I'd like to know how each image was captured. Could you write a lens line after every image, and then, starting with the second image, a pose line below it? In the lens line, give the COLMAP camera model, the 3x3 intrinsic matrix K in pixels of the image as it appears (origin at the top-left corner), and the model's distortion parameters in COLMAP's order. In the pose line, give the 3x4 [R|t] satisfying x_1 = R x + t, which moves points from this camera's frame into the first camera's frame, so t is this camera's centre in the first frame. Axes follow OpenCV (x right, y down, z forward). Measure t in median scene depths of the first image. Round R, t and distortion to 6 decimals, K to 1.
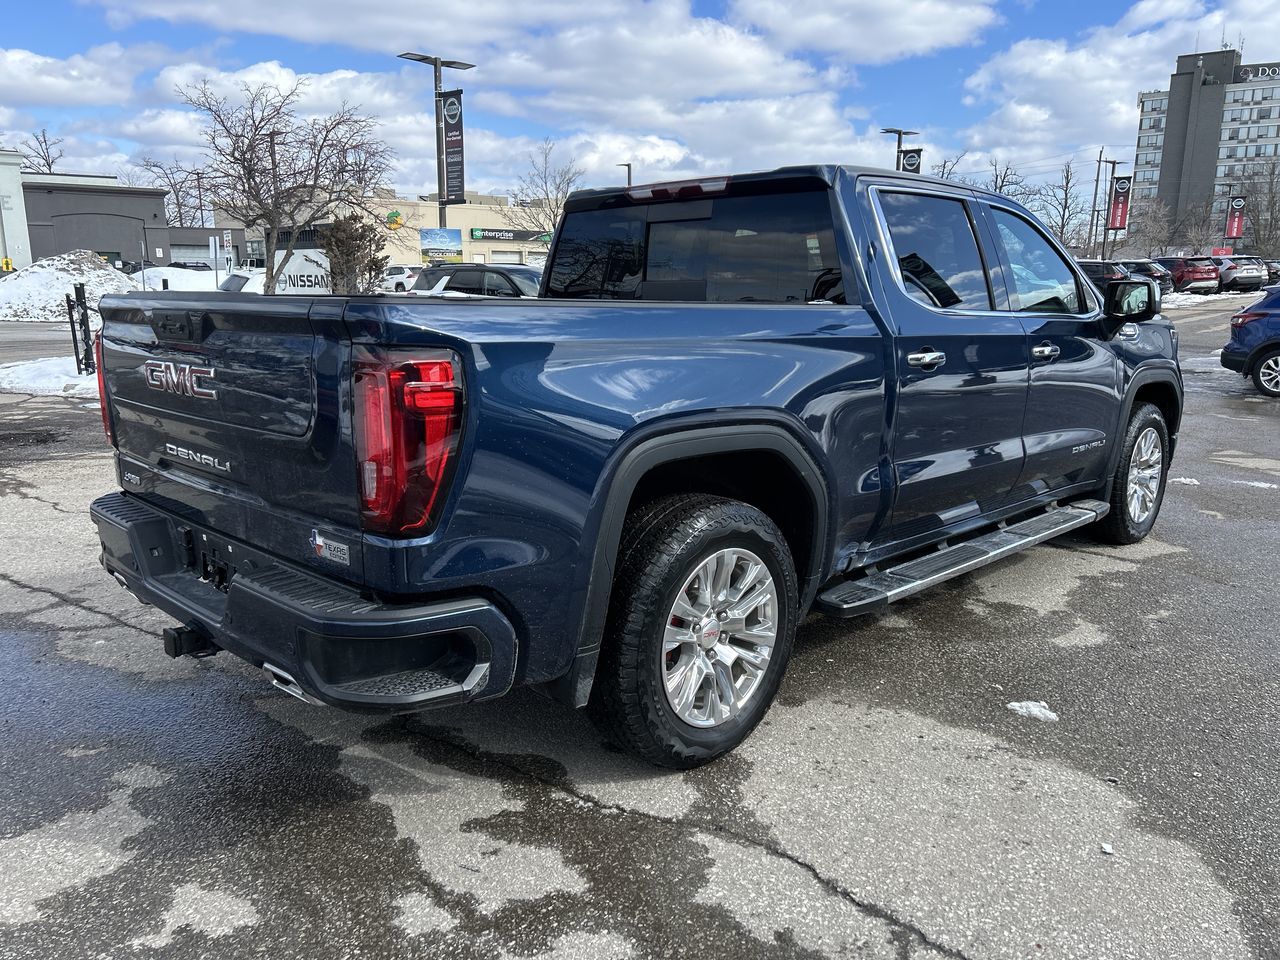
lens RADIAL K [[951.5, 0, 646.2], [0, 951.5, 481.0], [0, 0, 1]] dist [0.056376, -0.056208]
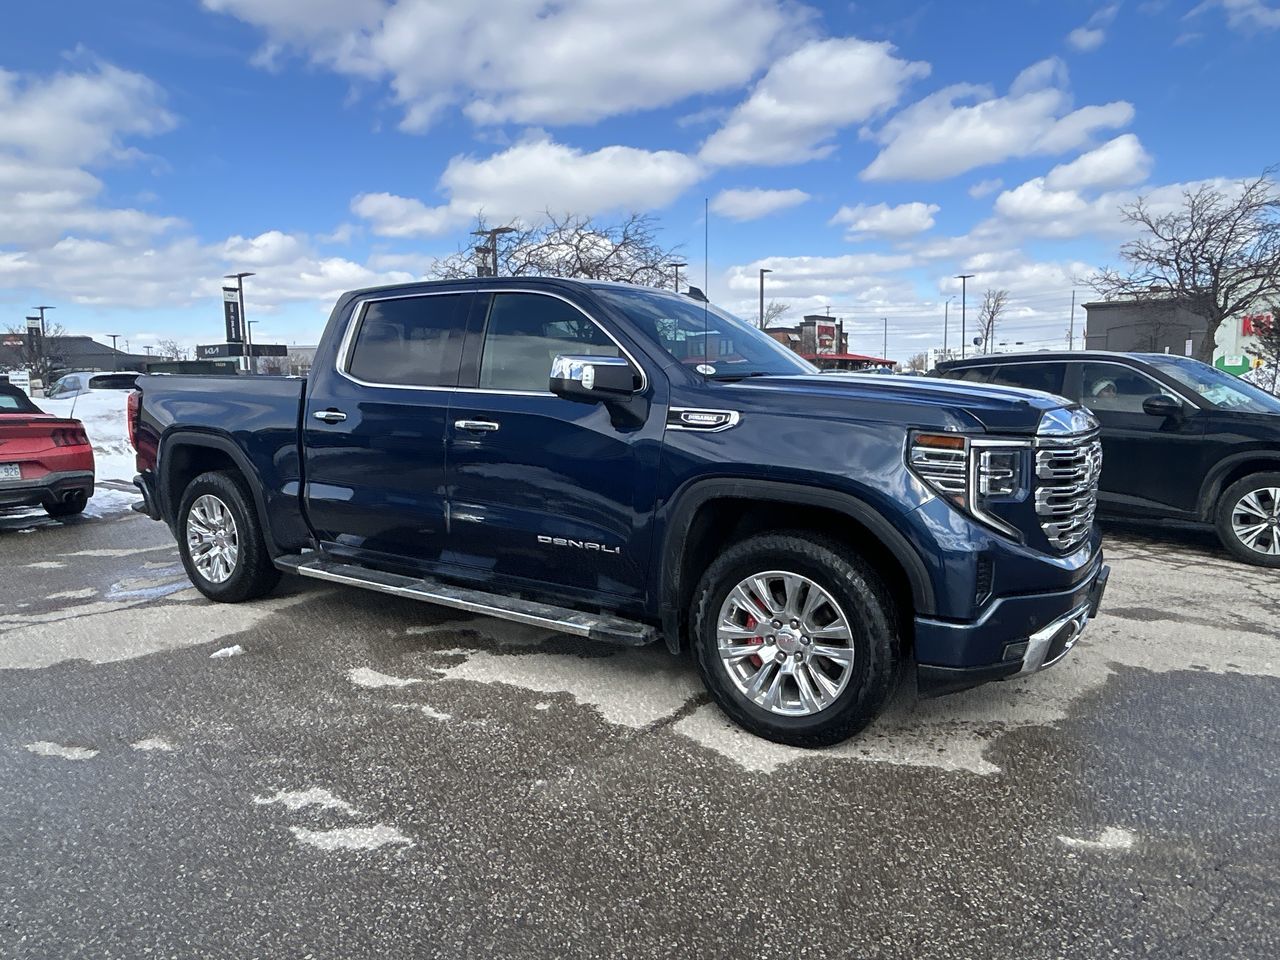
lens RADIAL K [[843.3, 0, 643.0], [0, 843.3, 477.2], [0, 0, 1]] dist [-0.003537, -0.002675]
pose [[0.201435, 0.103676, -0.974000, 1.331268], [-0.191901, 0.979289, 0.064551, -0.171802], [0.960519, 0.173909, 0.217159, 0.974743]]
